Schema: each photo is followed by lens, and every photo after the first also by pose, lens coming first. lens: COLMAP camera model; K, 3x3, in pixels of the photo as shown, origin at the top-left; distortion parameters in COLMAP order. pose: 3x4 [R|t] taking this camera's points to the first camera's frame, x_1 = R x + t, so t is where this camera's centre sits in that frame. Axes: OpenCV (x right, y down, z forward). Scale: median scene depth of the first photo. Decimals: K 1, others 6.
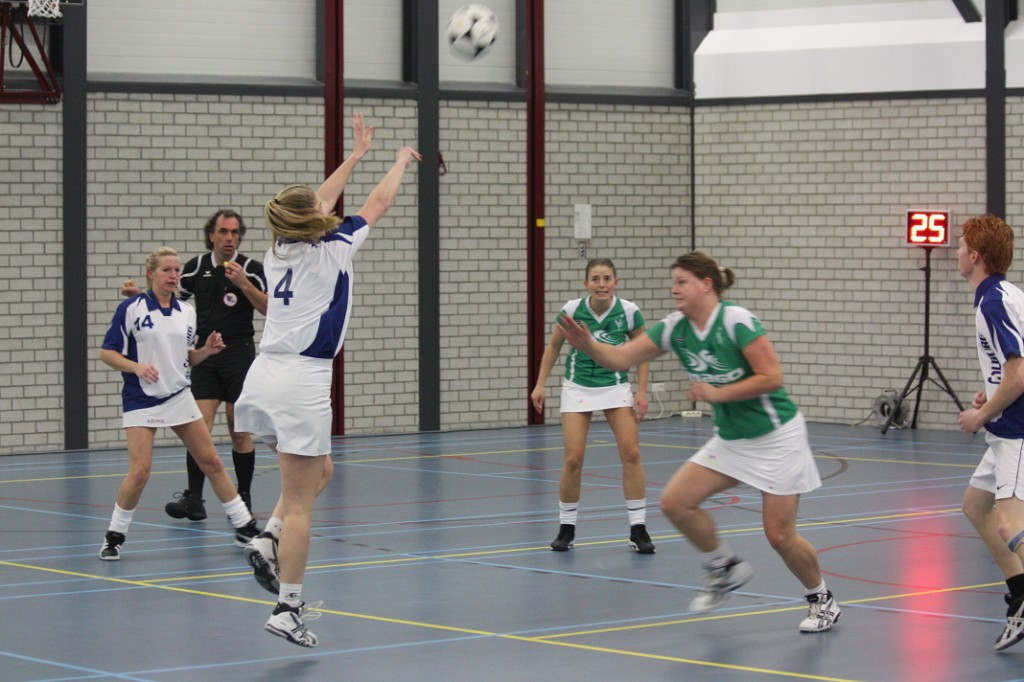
lens RADIAL K [[3392.8, 0, 512.1], [0, 3392.8, 313.2], [0, 0, 1]] dist [-0.473528, -1.168930]
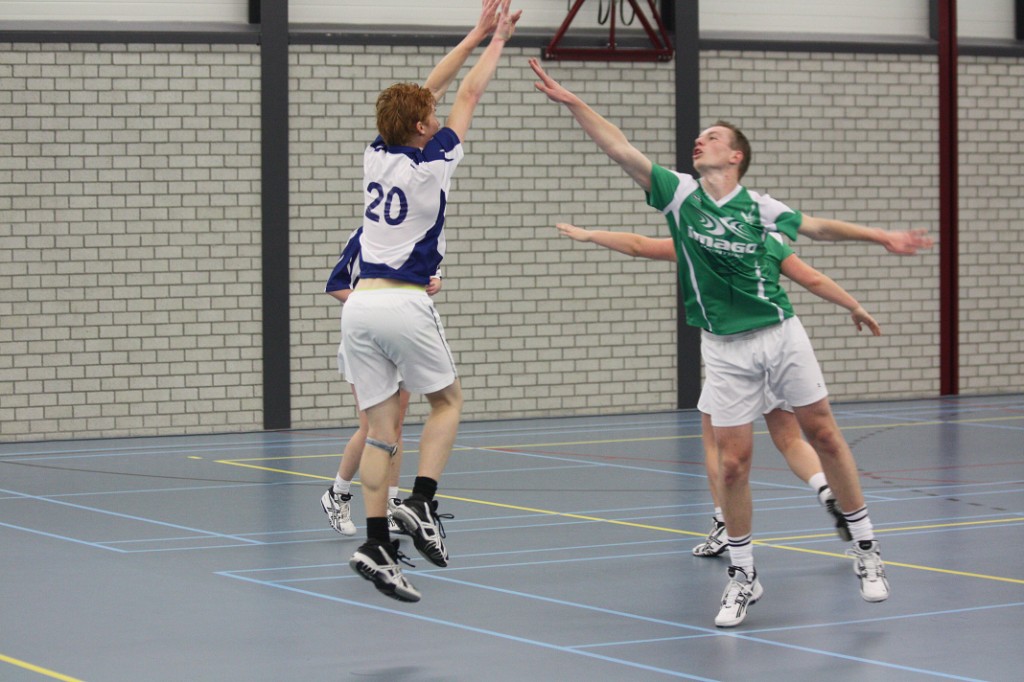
lens RADIAL K [[3392.8, 0, 512.1], [0, 3392.8, 313.2], [0, 0, 1]] dist [-0.473528, -1.168930]
pose [[0.982696, 0.001728, -0.185219, 0.004611], [0.000561, 0.999924, 0.012301, -0.000126], [0.185226, -0.012192, 0.982620, 0.004013]]
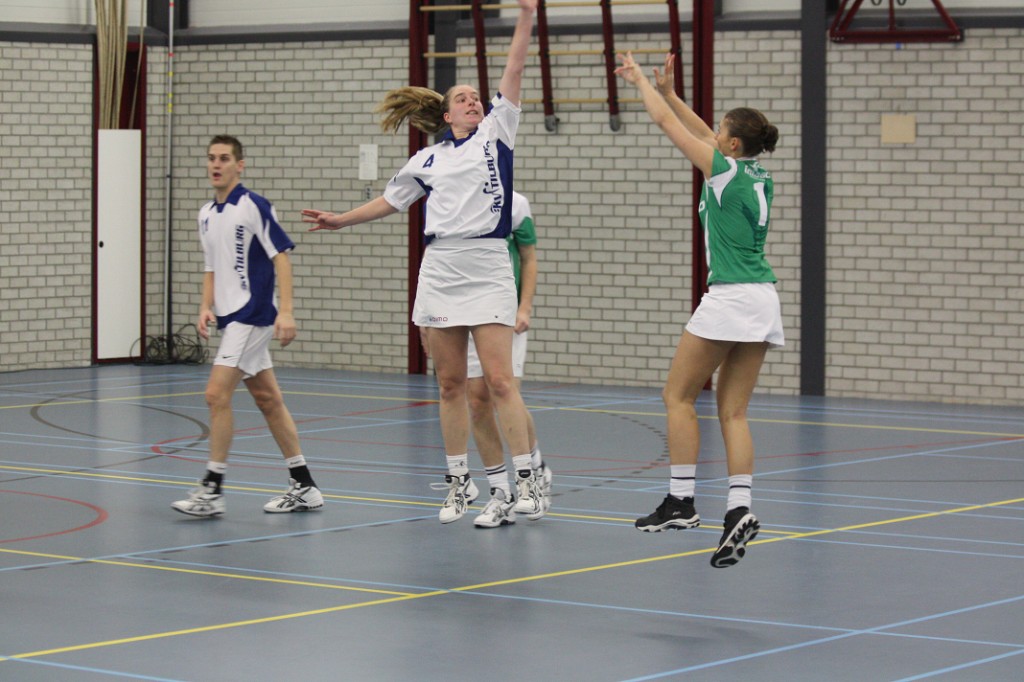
lens RADIAL K [[3392.8, 0, 512.1], [0, 3392.8, 313.2], [0, 0, 1]] dist [-0.473528, -1.168930]
pose [[0.205270, 0.047790, -0.977538, 0.793720], [-0.032411, 0.998591, 0.042014, -0.021369], [0.978169, 0.023058, 0.206530, 0.693273]]
